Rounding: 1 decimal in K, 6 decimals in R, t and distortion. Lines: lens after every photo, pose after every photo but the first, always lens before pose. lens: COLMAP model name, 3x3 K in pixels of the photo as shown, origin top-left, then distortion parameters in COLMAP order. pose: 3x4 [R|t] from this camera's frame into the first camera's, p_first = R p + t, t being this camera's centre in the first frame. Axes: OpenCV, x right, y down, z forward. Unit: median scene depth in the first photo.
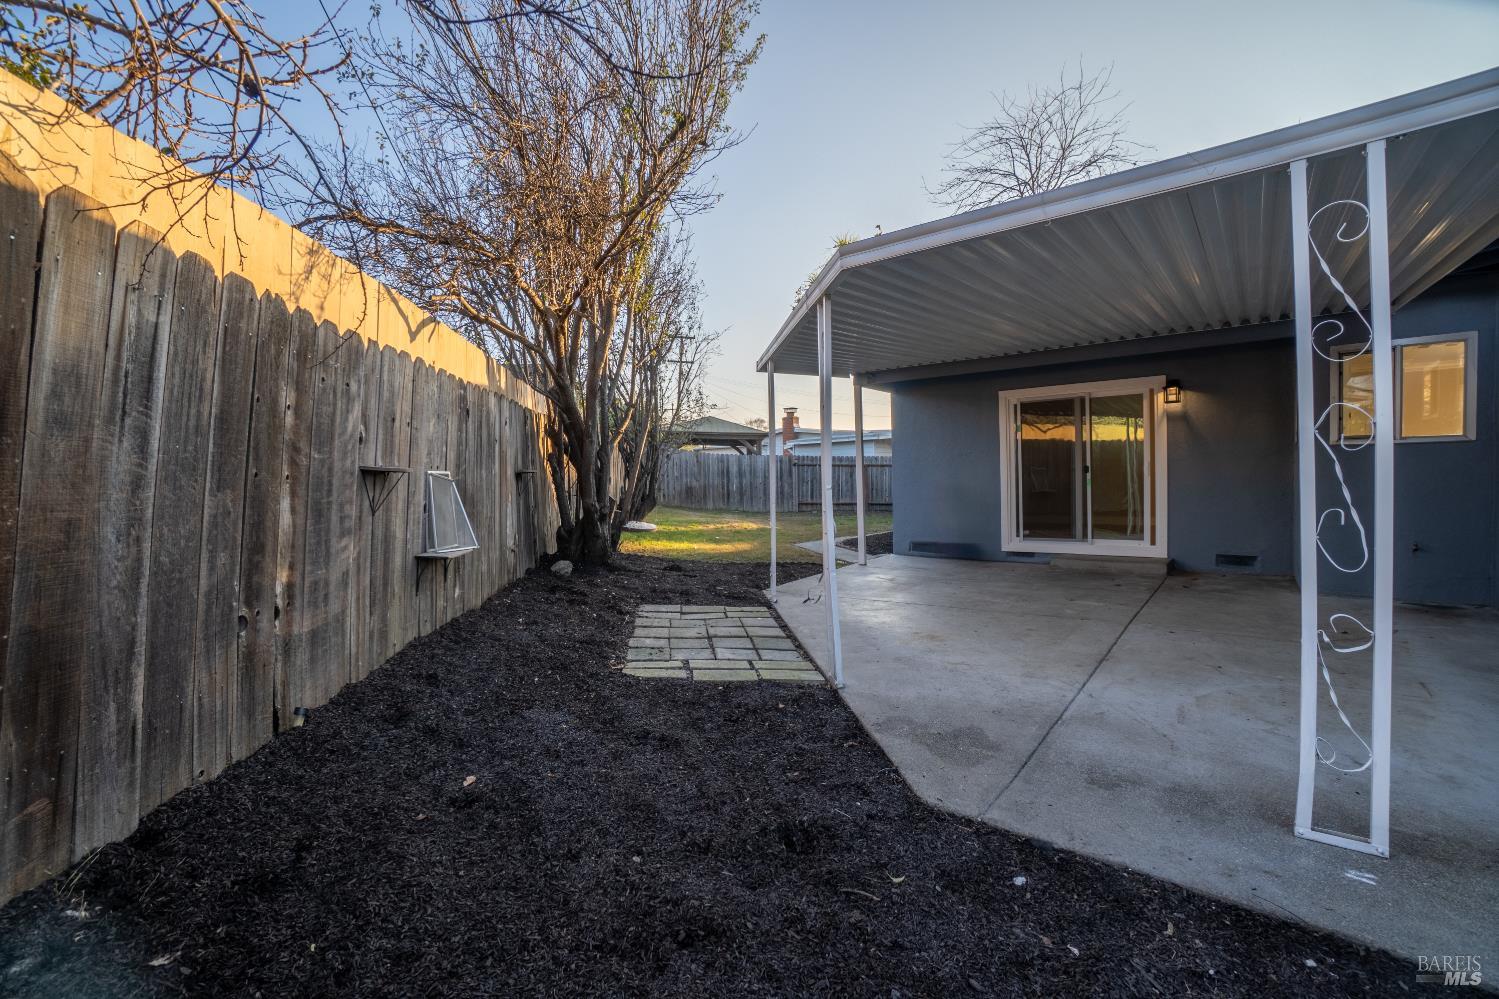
lens RADIAL K [[657.4, 0, 736.1], [0, 657.4, 497.6], [0, 0, 1]] dist [-0.061127, 0.021172]
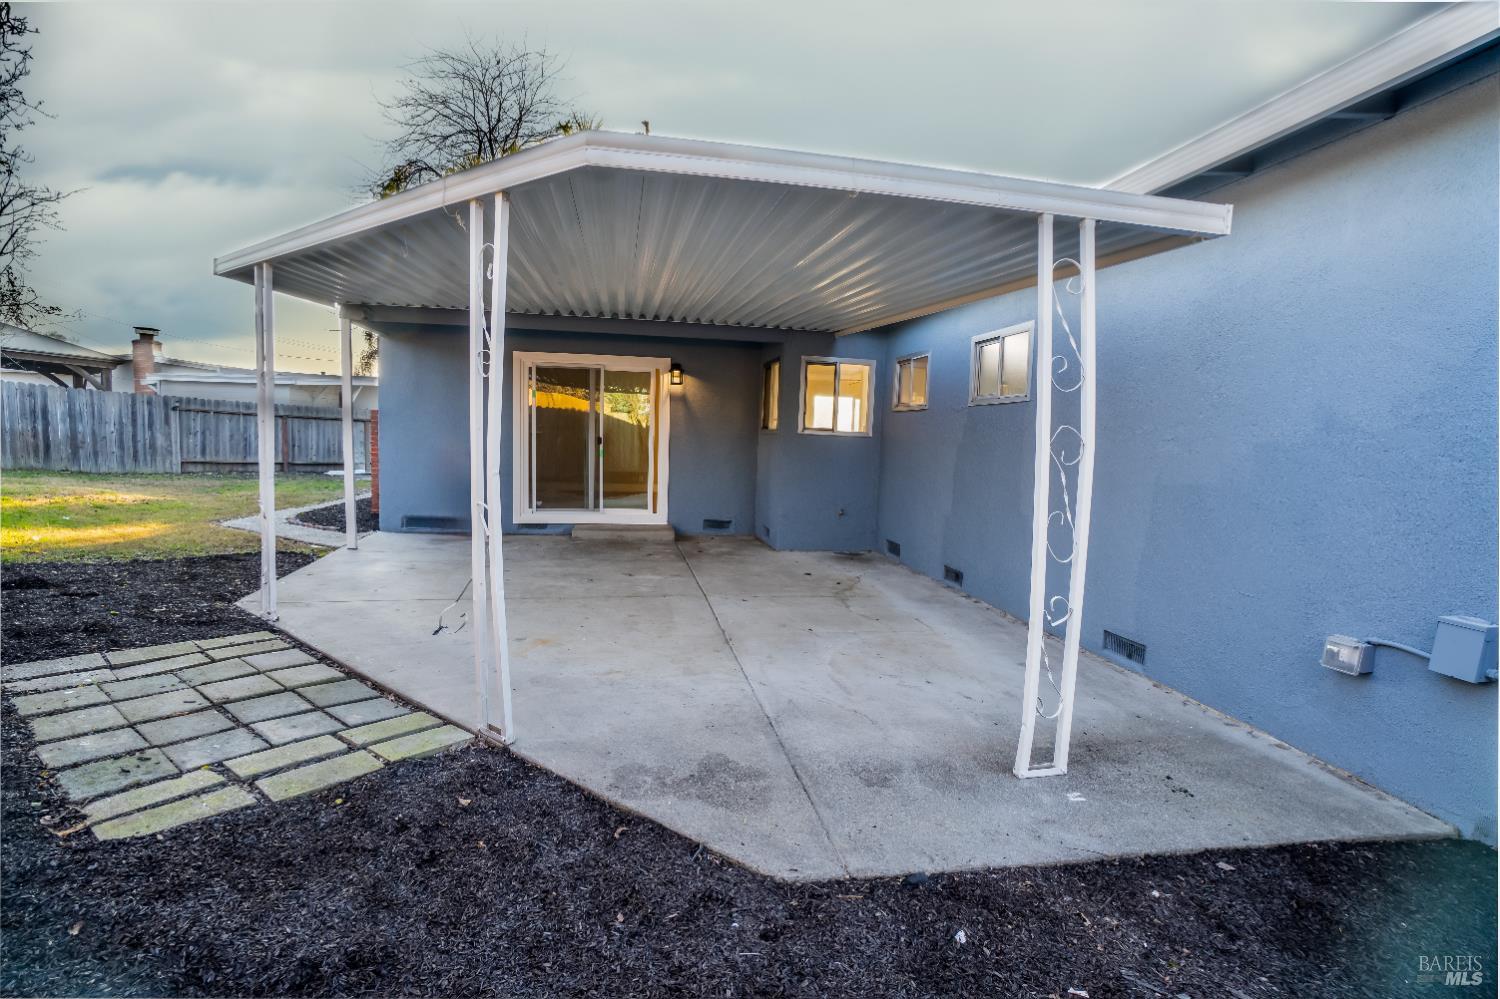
lens RADIAL K [[657.8, 0, 736.5], [0, 657.8, 497.6], [0, 0, 1]] dist [-0.061127, 0.021172]
pose [[0.654601, -0.022126, 0.755650, -0.173667], [-0.026947, 0.998253, 0.052573, -0.024766], [-0.755494, -0.054776, 0.652862, 0.271977]]
